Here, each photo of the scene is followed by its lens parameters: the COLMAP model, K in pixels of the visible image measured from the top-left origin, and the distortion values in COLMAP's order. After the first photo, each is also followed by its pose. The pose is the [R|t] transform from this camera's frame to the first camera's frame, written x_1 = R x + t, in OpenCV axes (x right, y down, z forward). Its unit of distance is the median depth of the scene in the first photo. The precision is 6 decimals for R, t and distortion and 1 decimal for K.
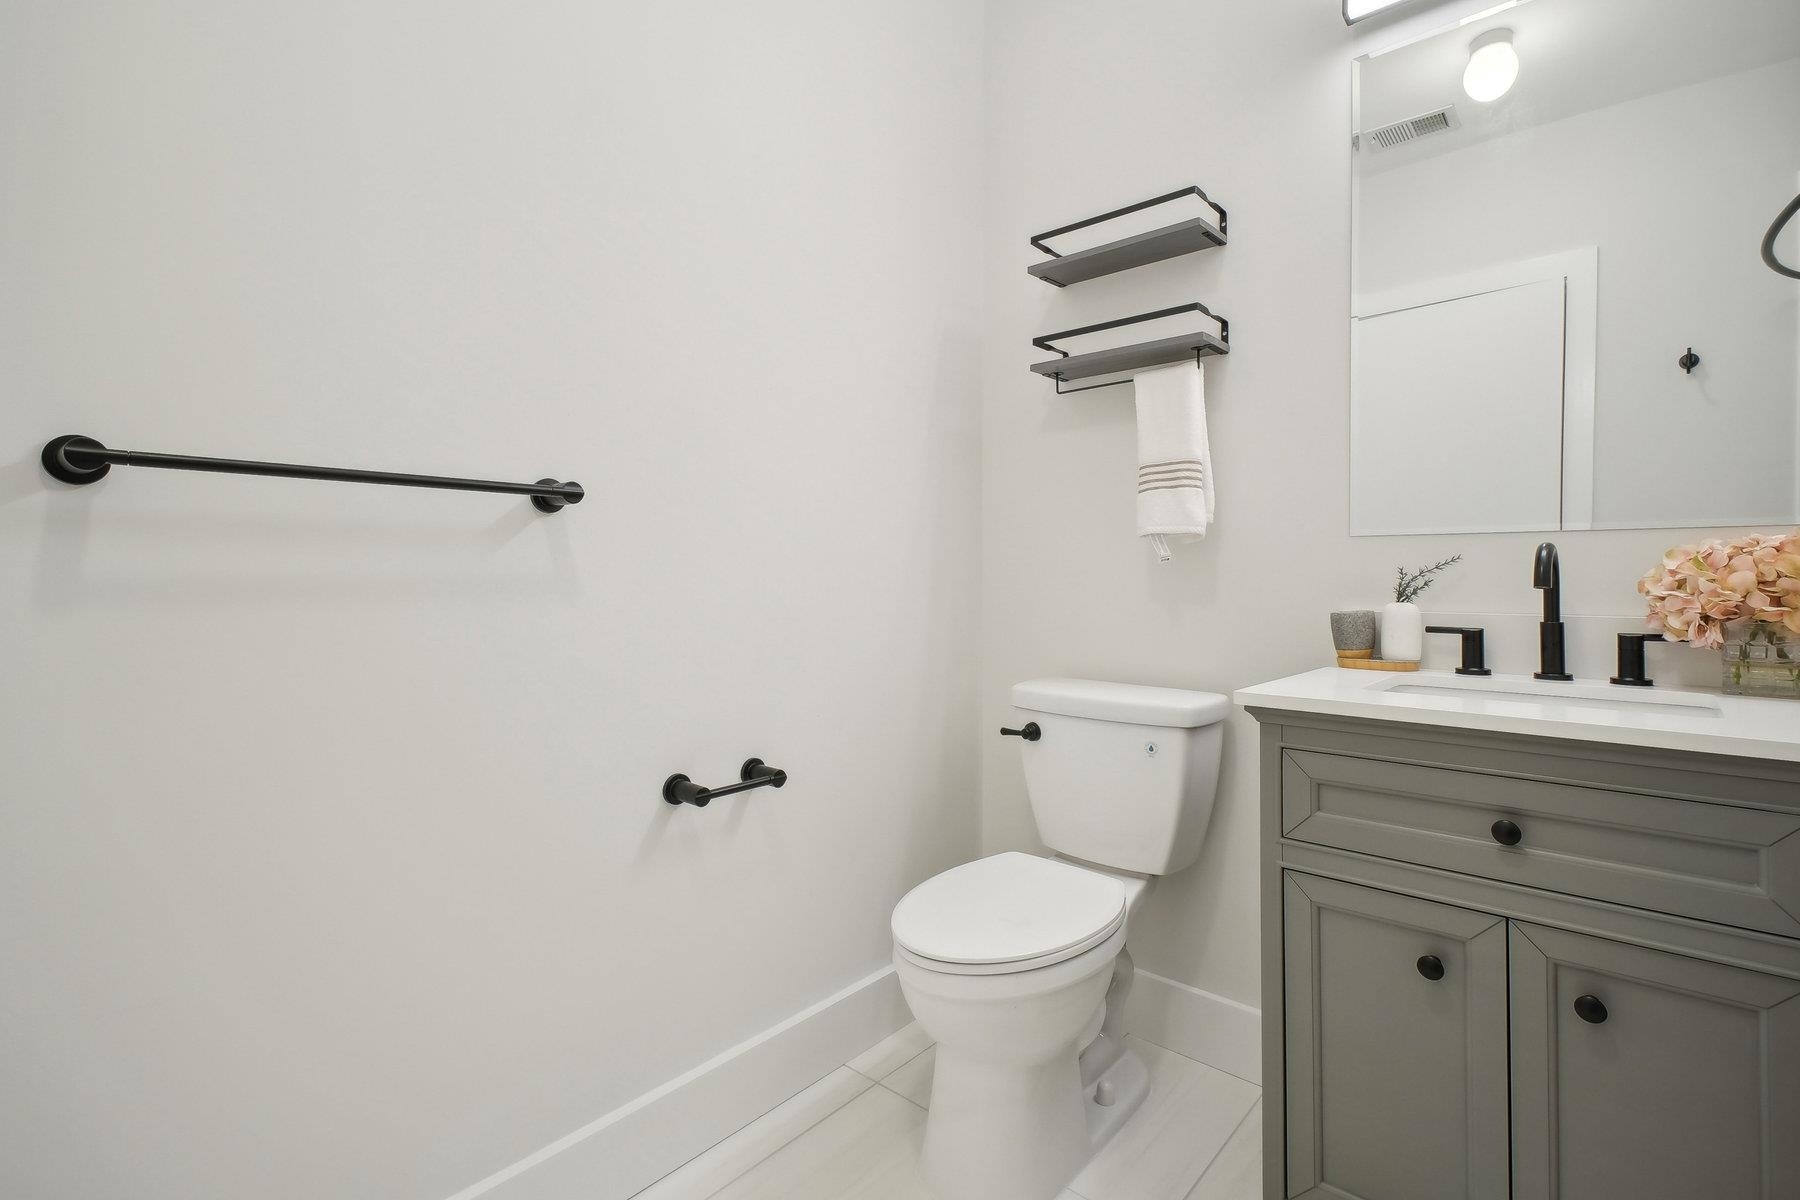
lens RADIAL K [[828.1, 0, 897.2], [0, 828.1, 583.7], [0, 0, 1]] dist [0.006035, -0.000668]
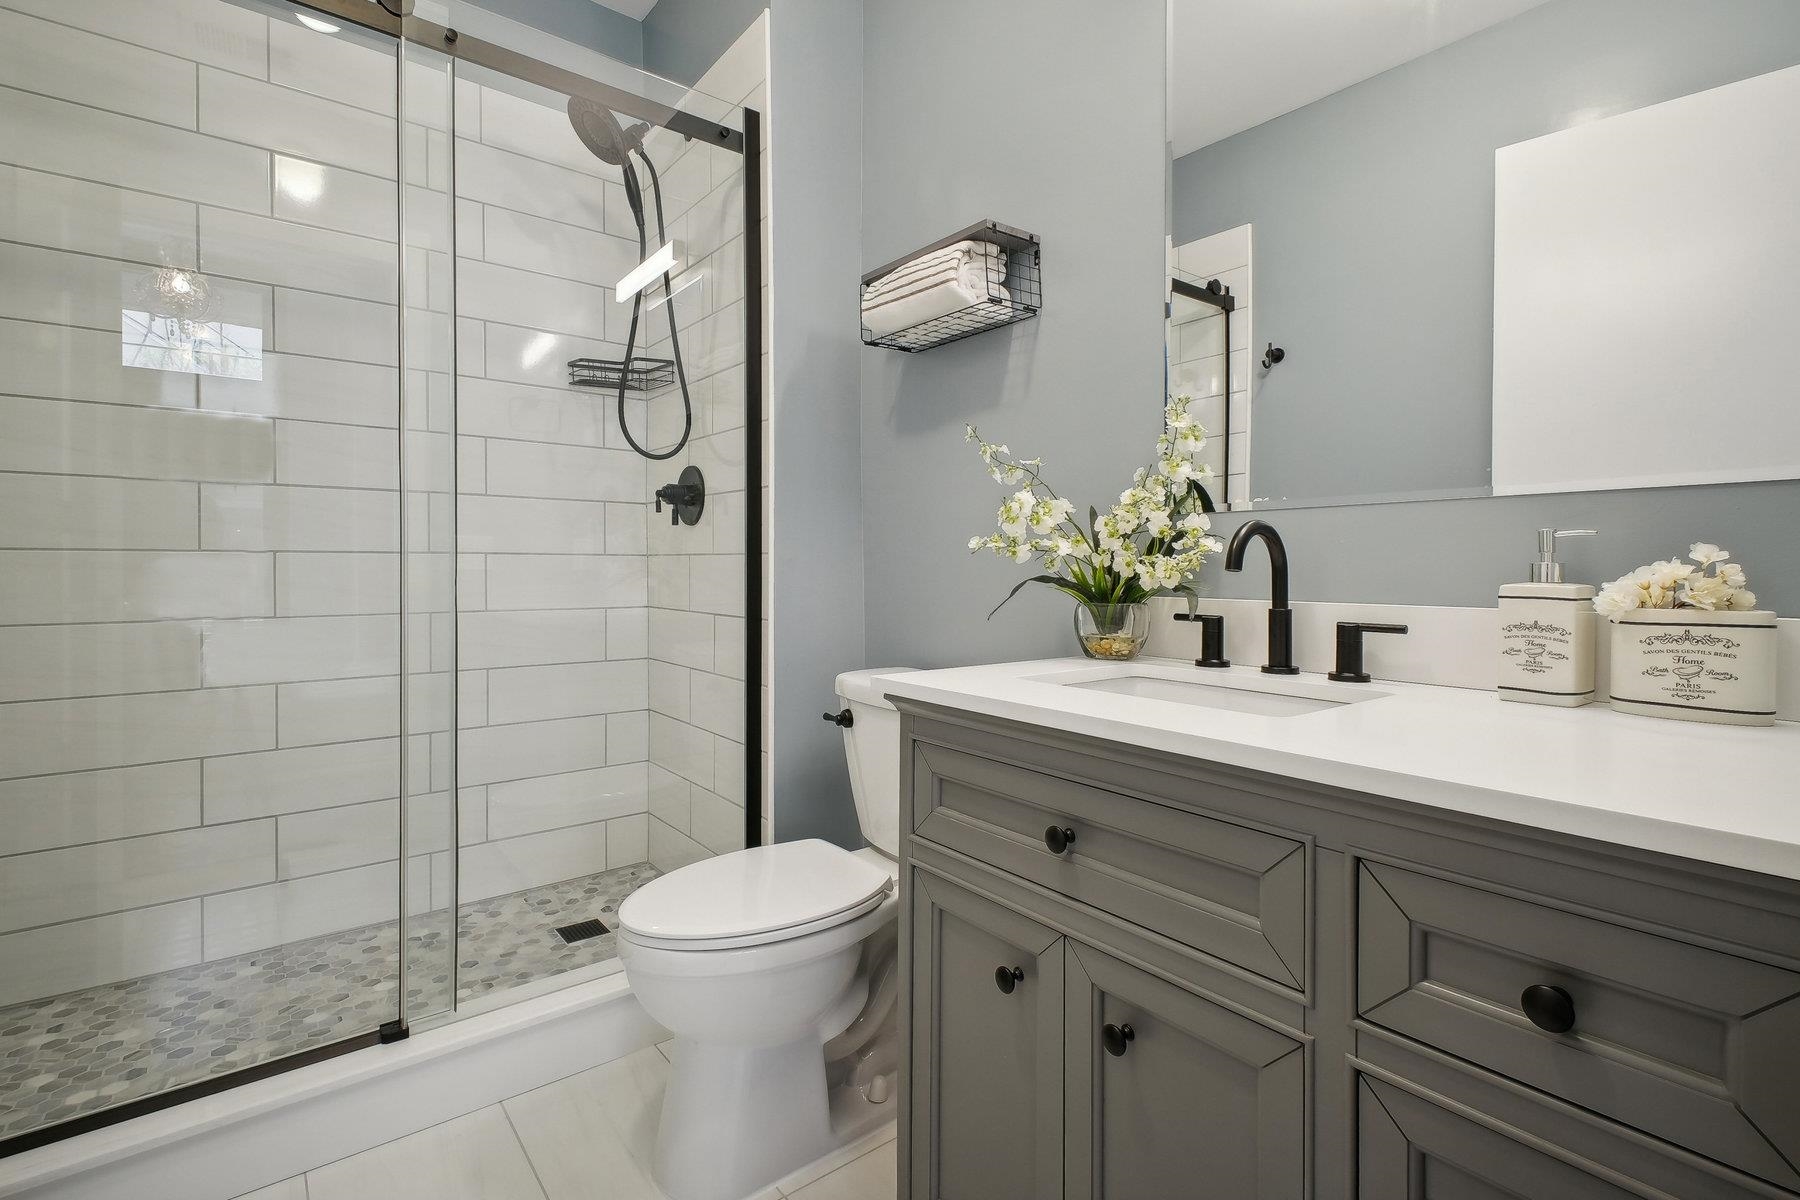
lens RADIAL K [[828.1, 0, 897.2], [0, 828.1, 583.7], [0, 0, 1]] dist [0.006035, -0.000668]
pose [[0.985621, 0.003662, -0.168930, 0.503561], [-0.001925, 0.999944, 0.010447, 0.010120], [0.168959, -0.009972, 0.985573, 0.057462]]
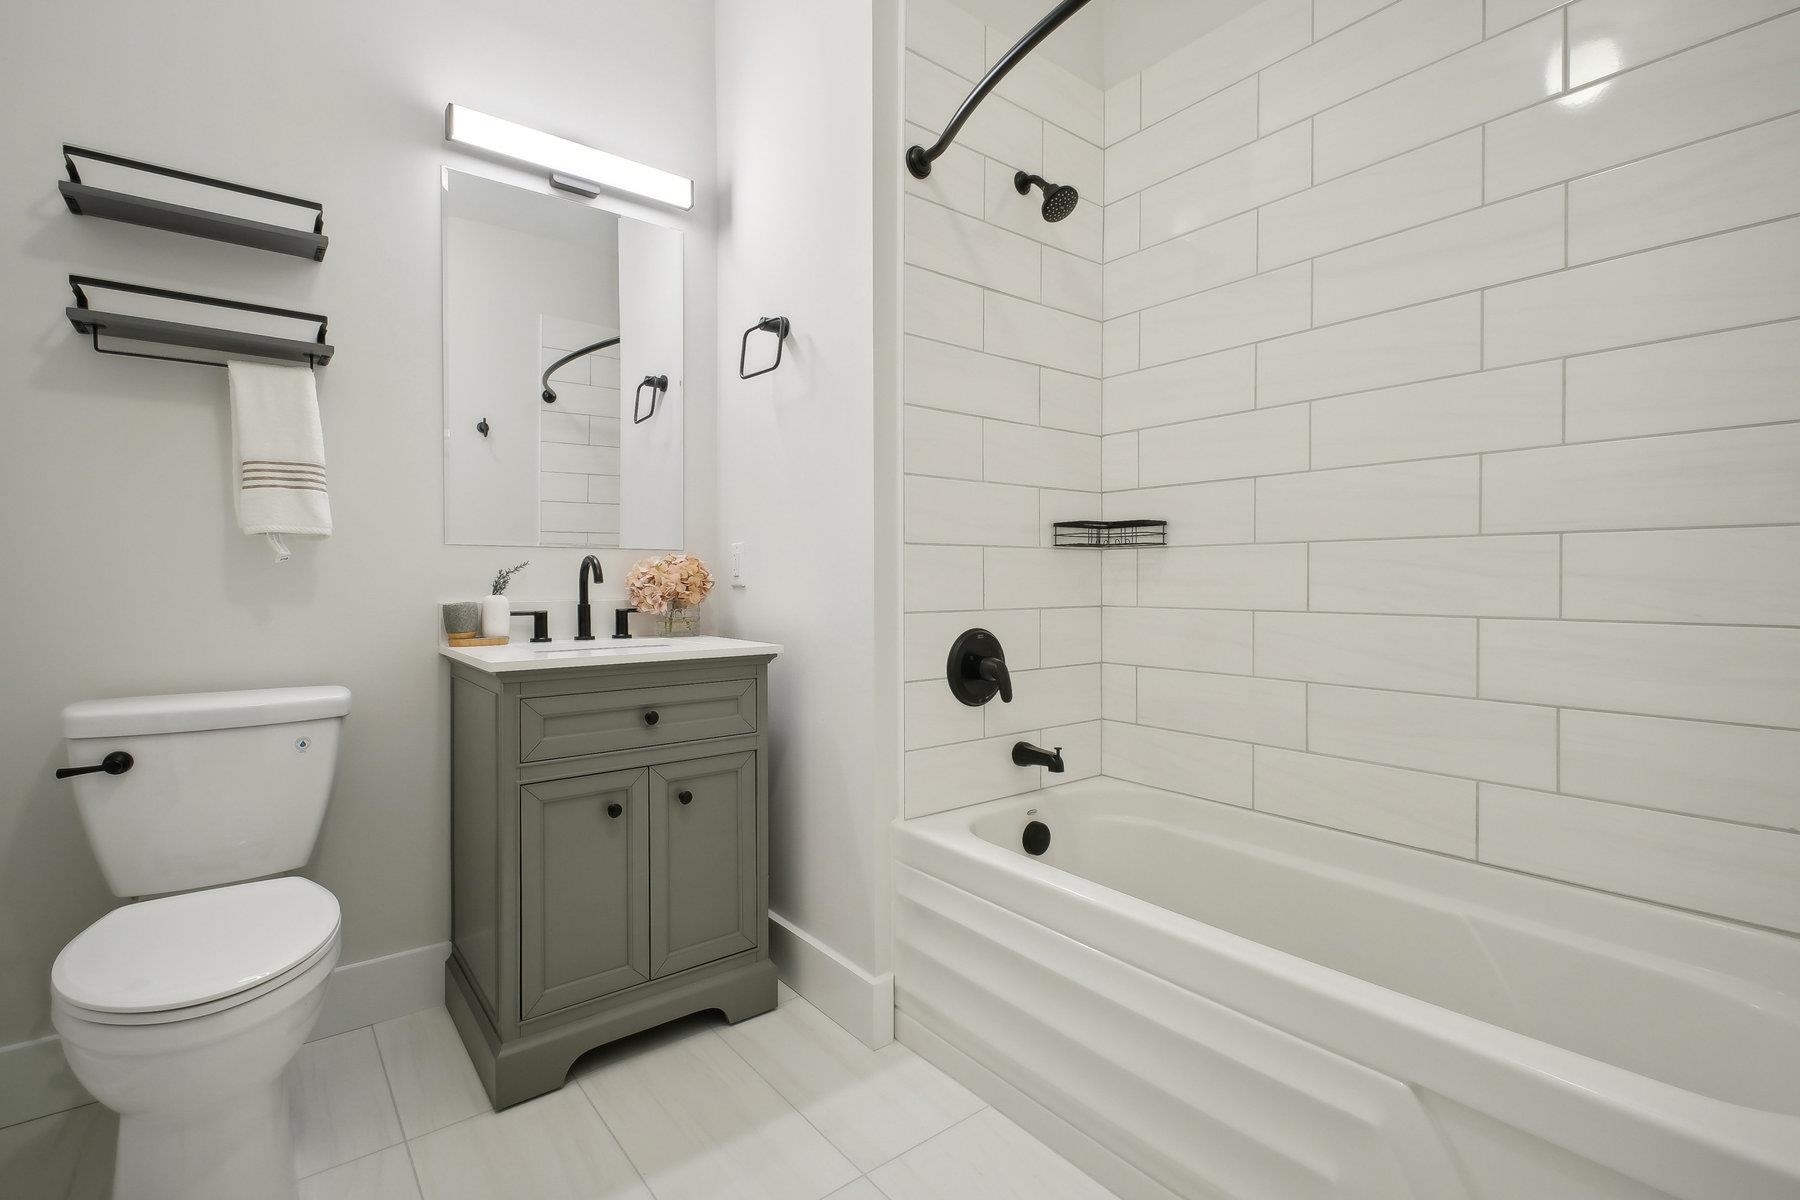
lens RADIAL K [[828.1, 0, 897.2], [0, 828.1, 583.7], [0, 0, 1]] dist [0.006035, -0.000668]
pose [[0.167477, -0.005573, 0.985860, -0.660155], [0.009162, 0.999950, 0.004096, 0.004603], [-0.985833, 0.008346, 0.167519, 0.118870]]
